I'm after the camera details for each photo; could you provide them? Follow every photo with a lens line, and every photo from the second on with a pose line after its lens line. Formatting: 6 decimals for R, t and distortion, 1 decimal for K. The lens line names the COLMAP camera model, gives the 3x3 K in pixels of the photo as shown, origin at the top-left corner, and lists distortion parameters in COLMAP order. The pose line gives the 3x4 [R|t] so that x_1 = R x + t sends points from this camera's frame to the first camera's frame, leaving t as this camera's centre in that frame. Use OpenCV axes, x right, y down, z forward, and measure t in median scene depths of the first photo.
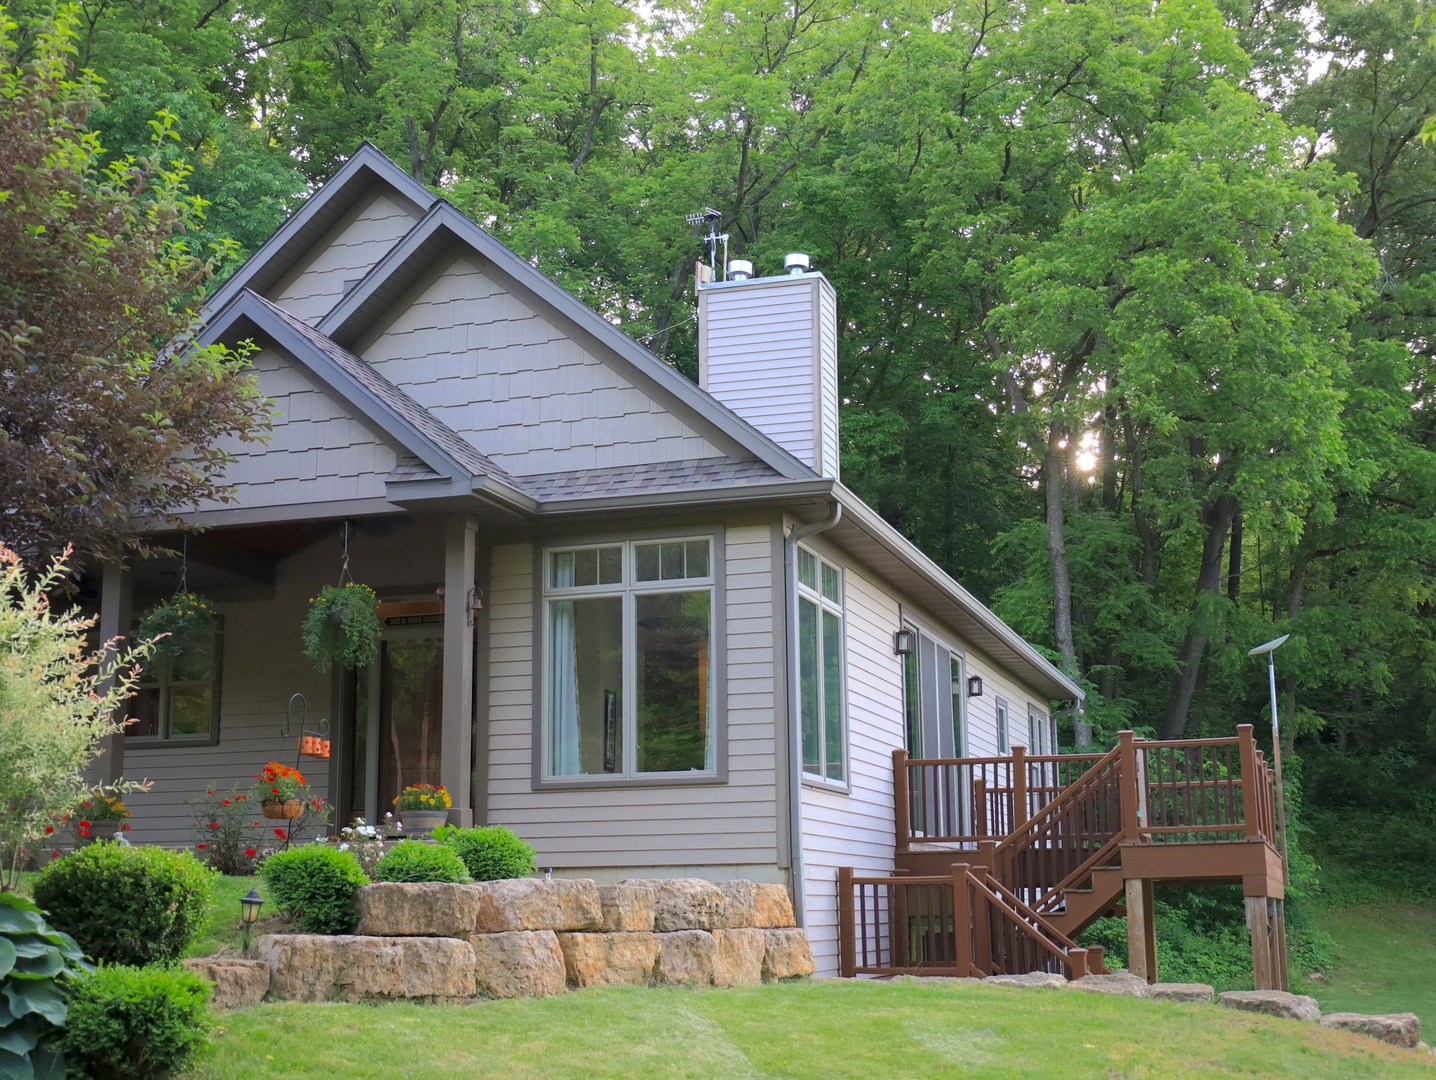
lens RADIAL K [[1919.1, 0, 717.6], [0, 1919.1, 541.8], [0, 0, 1]] dist [-0.019333, 0.000000]
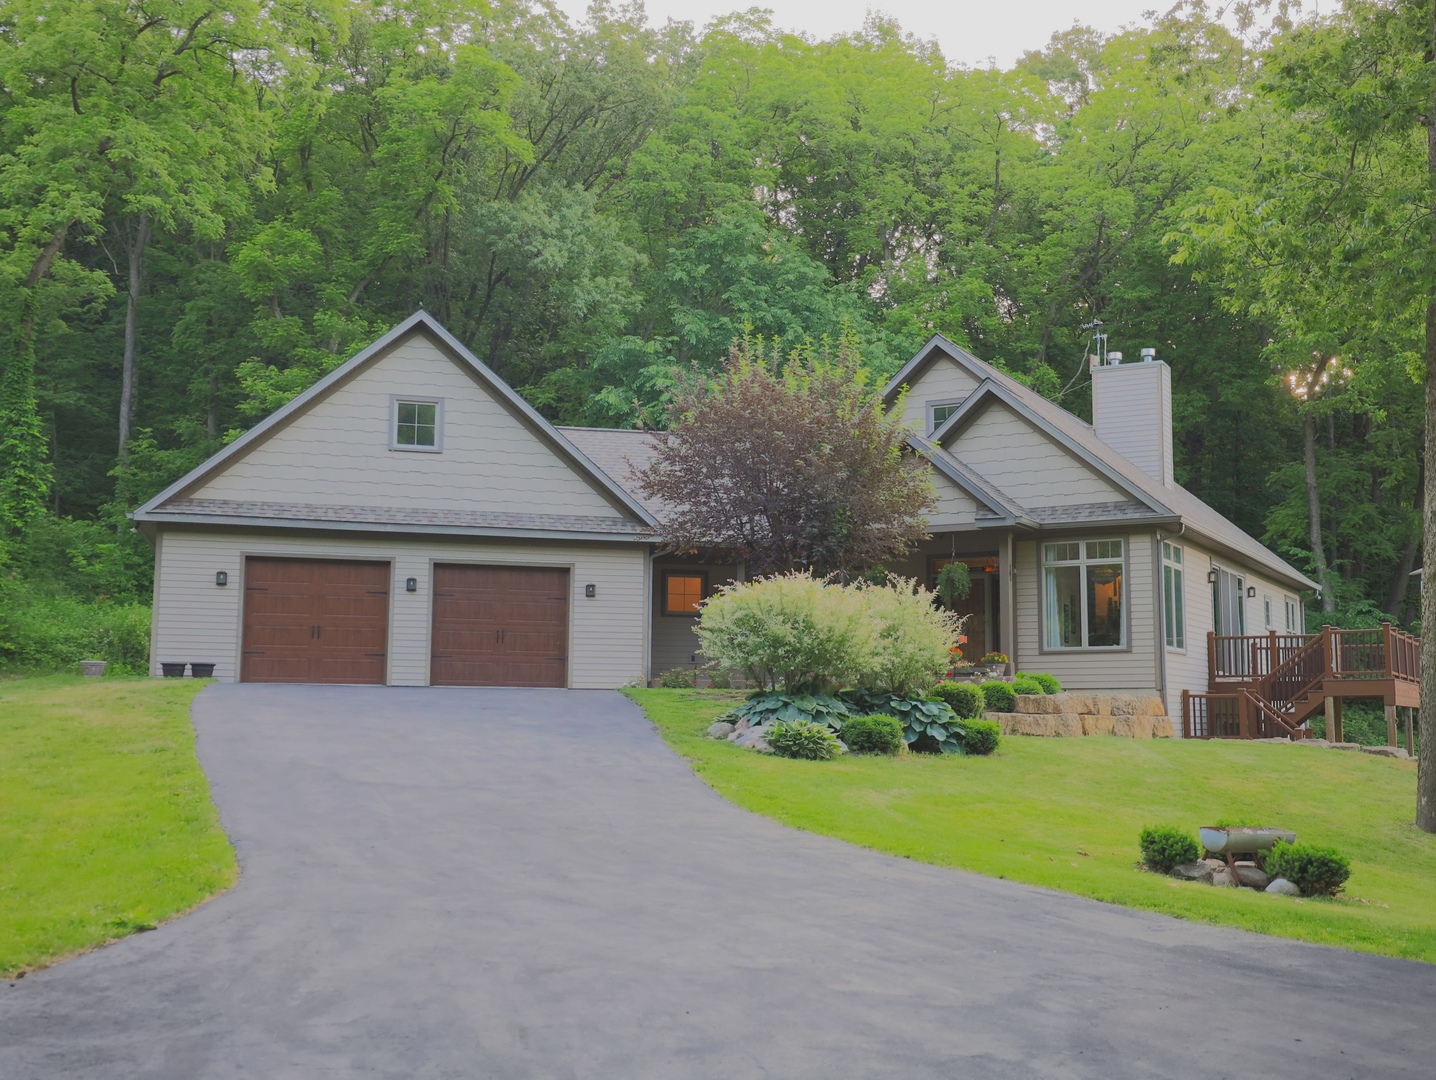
lens RADIAL K [[1688.8, 0, 721.2], [0, 1688.8, 535.9], [0, 0, 1]] dist [0.035924, 0.000000]
pose [[0.984351, -0.009833, -0.175942, -0.108270], [0.023937, 0.996649, 0.078218, -0.159697], [0.174583, -0.081205, 0.981288, -0.920615]]
